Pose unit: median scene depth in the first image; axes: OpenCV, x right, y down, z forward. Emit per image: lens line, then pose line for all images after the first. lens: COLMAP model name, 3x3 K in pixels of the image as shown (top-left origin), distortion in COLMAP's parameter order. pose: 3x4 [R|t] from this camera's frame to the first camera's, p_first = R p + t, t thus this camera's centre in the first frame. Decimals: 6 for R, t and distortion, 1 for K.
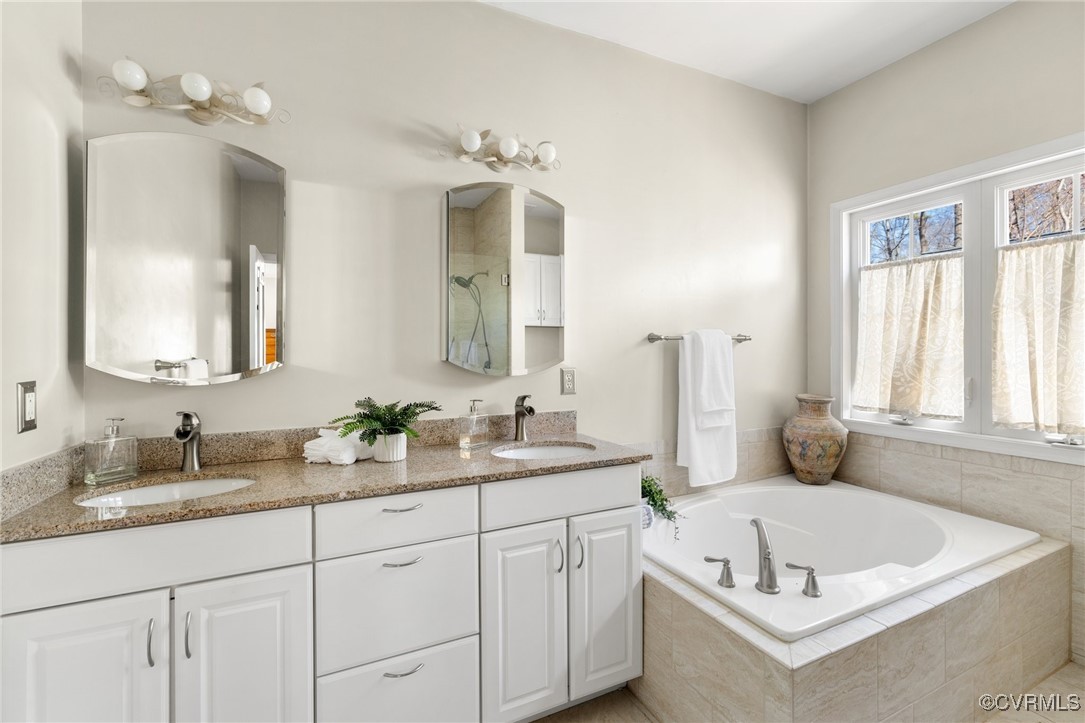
lens RADIAL K [[473.7, 0, 543.4], [0, 473.7, 354.9], [0, 0, 1]] dist [0.000345, -0.000182]
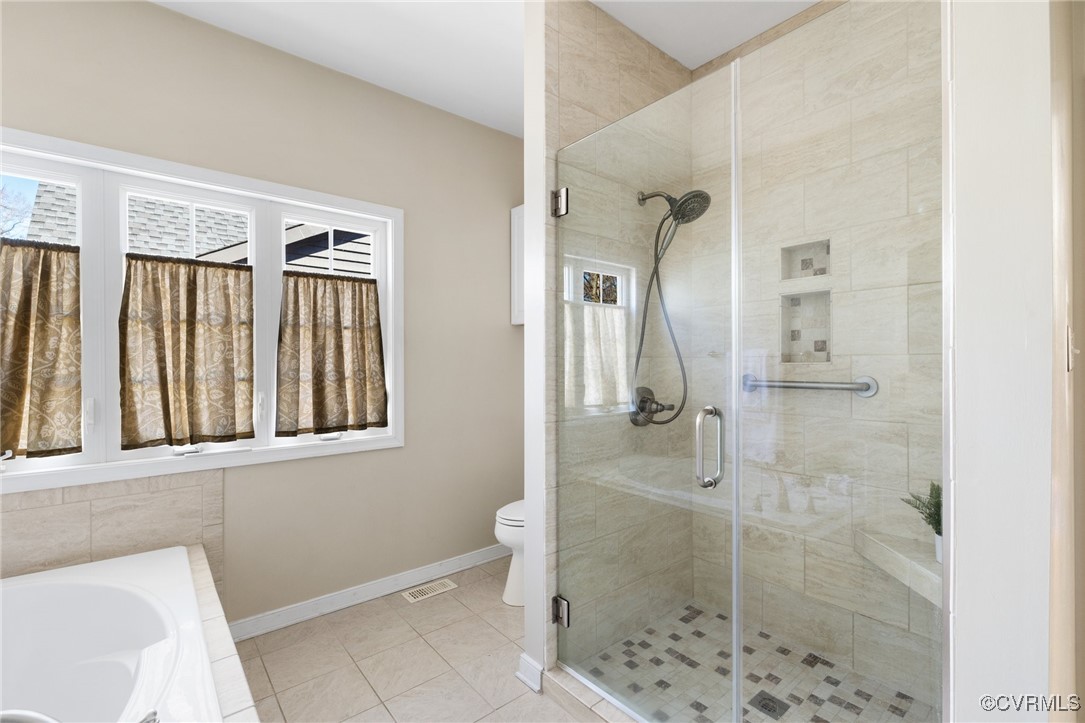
lens RADIAL K [[473.7, 0, 546.3], [0, 473.7, 361.1], [0, 0, 1]] dist [0.000345, -0.000182]
pose [[-0.236019, 0.001085, 0.971748, -0.118777], [0.009385, 0.999955, 0.001163, -0.012843], [-0.971703, 0.009394, -0.236019, 0.427868]]
